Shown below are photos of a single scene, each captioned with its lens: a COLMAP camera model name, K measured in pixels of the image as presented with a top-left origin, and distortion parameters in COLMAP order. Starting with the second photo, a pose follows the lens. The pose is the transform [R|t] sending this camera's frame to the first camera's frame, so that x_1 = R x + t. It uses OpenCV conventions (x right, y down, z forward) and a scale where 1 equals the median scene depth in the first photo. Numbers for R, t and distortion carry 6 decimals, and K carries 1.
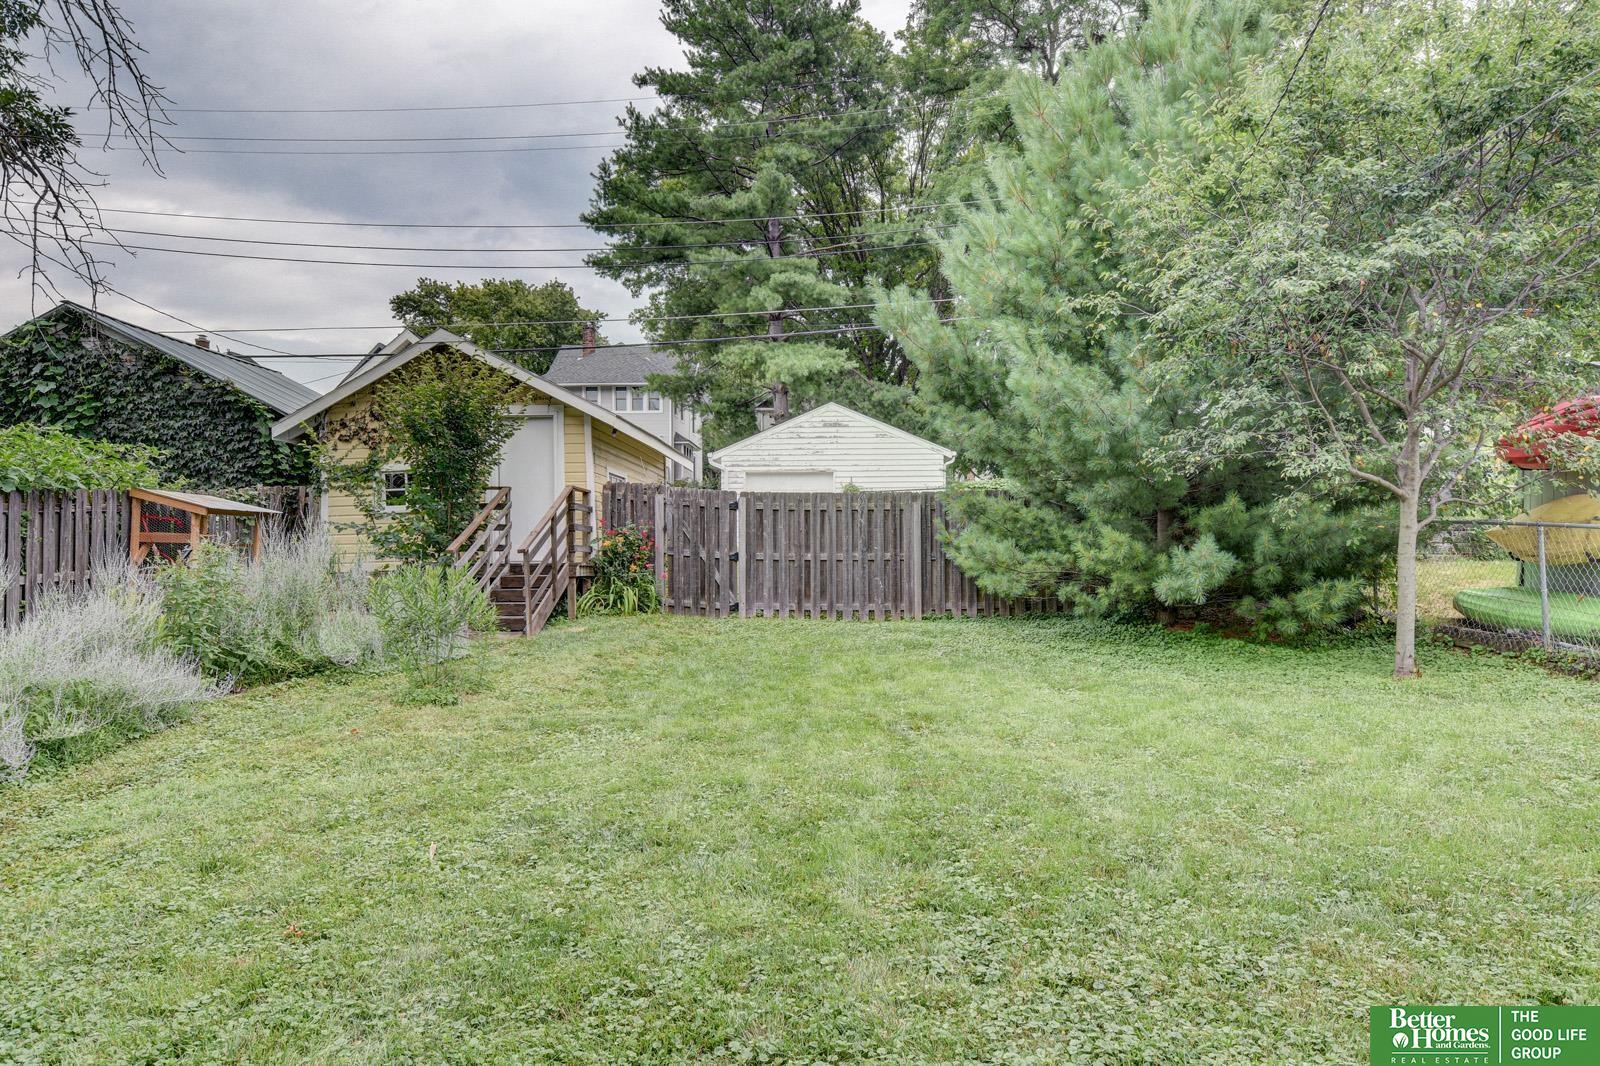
lens RADIAL K [[1020.7, 0, 801.3], [0, 1020.7, 538.1], [0, 0, 1]] dist [-0.001918, 0.001471]
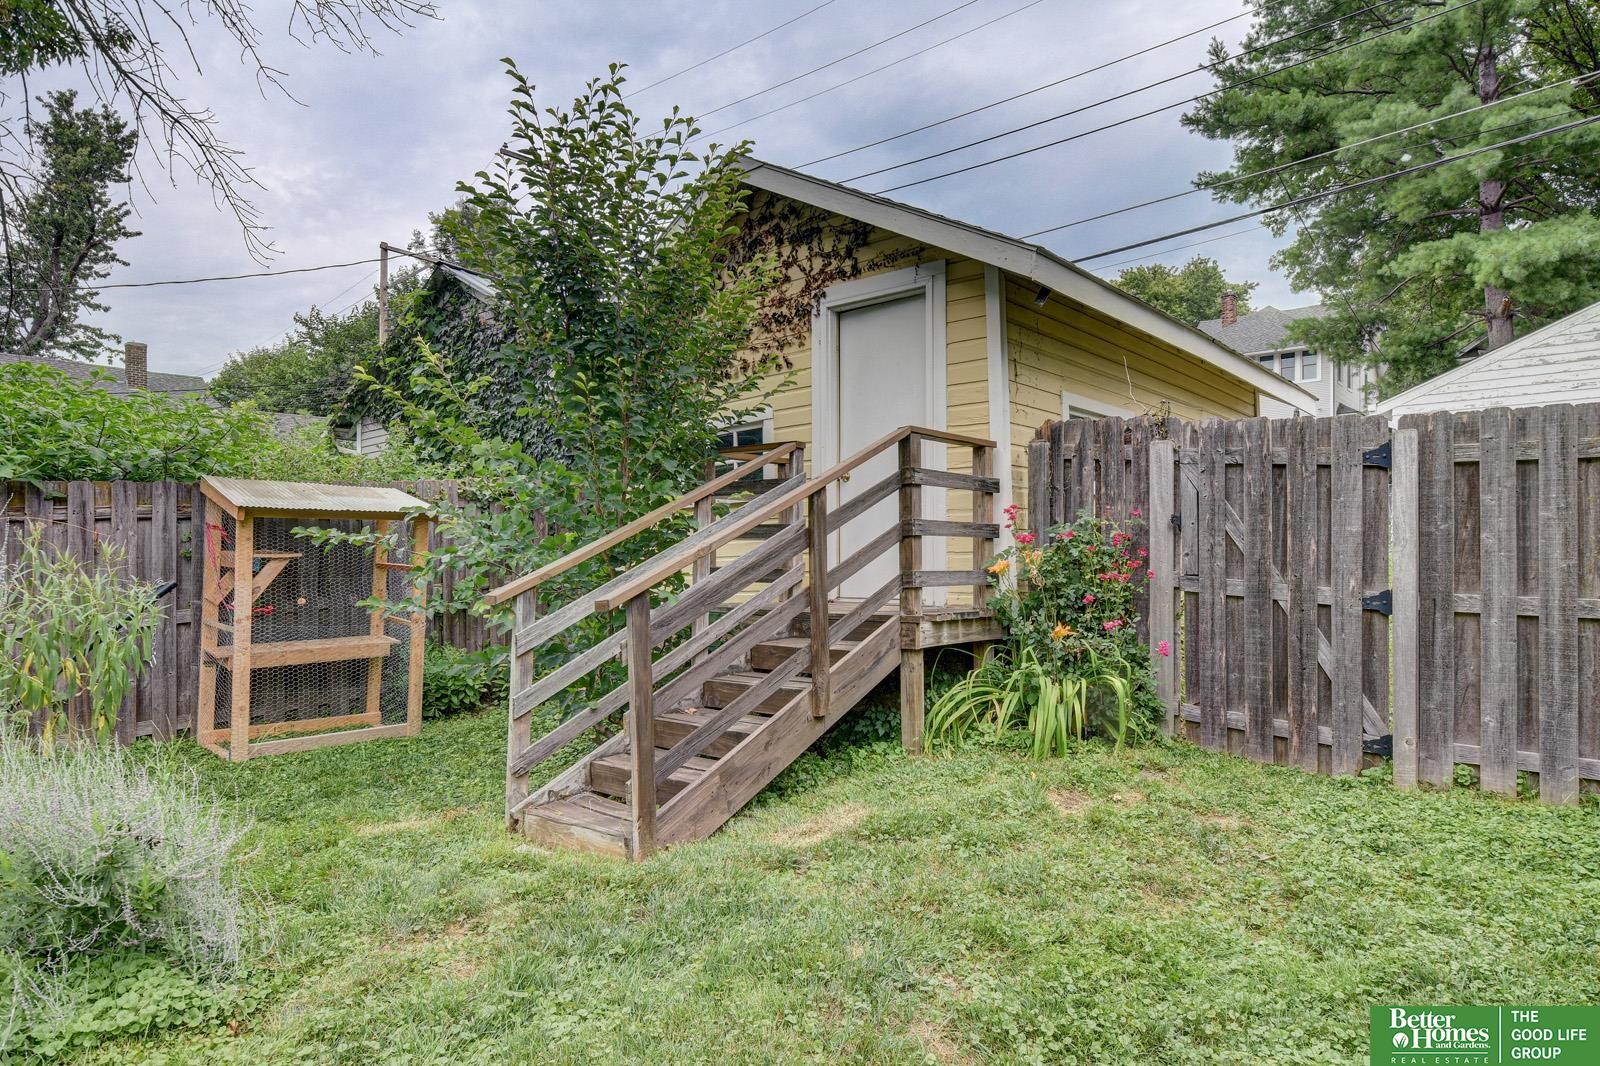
lens RADIAL K [[964.2, 0, 783.7], [0, 964.2, 563.4], [0, 0, 1]] dist [-0.001015, -0.007131]
pose [[0.792964, 0.004998, -0.609248, -0.026220], [0.014056, 0.999550, 0.026494, -0.006716], [0.609106, -0.029572, 0.792537, 0.609580]]
